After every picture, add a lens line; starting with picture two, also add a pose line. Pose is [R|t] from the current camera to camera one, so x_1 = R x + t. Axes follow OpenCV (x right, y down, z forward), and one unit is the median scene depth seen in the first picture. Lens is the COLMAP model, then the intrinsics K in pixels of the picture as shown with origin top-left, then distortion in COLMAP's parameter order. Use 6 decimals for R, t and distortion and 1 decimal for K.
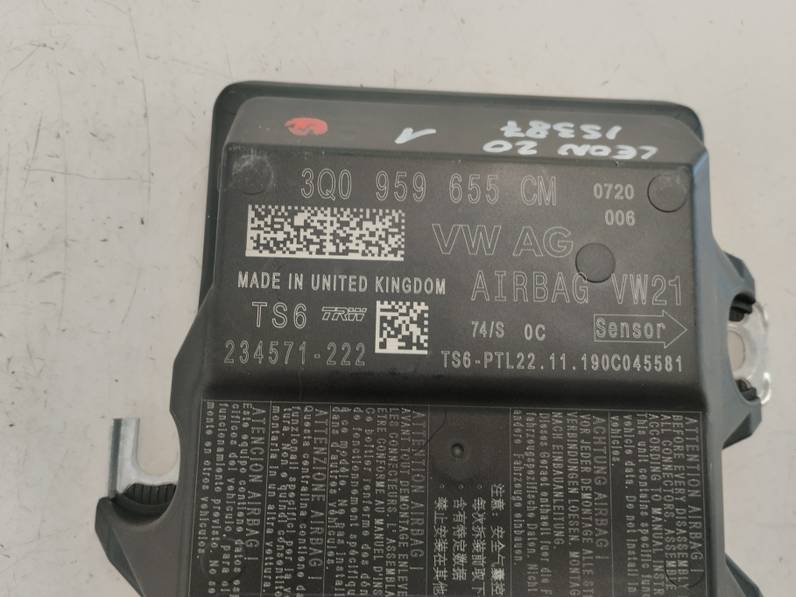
lens RADIAL K [[665.7, 0, 398.6], [0, 665.7, 298.1], [0, 0, 1]] dist [0.059929, -0.093270]
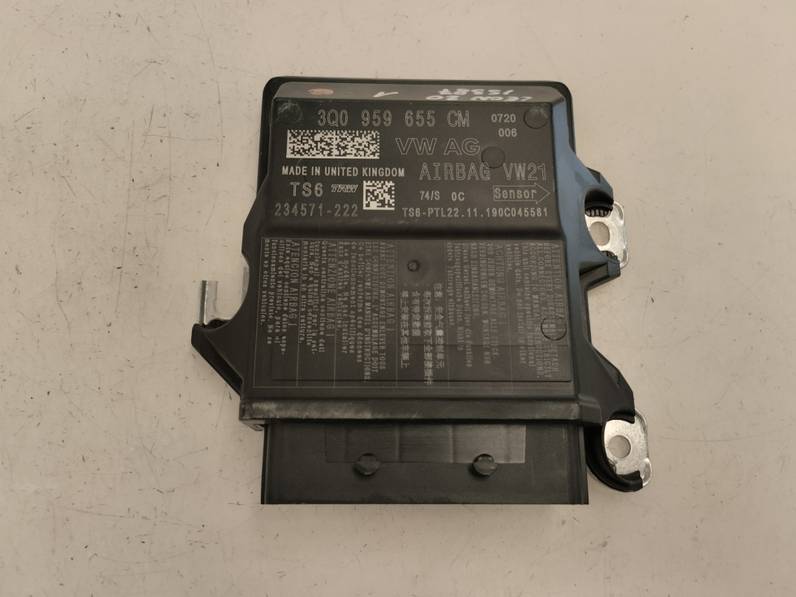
lens RADIAL K [[665.7, 0, 399.0], [0, 665.7, 297.1], [0, 0, 1]] dist [0.059929, -0.093270]
pose [[0.999283, -0.033572, -0.017522, 0.076068], [0.030894, 0.990297, -0.135493, 0.524778], [0.021901, 0.134855, 0.990623, -0.632750]]
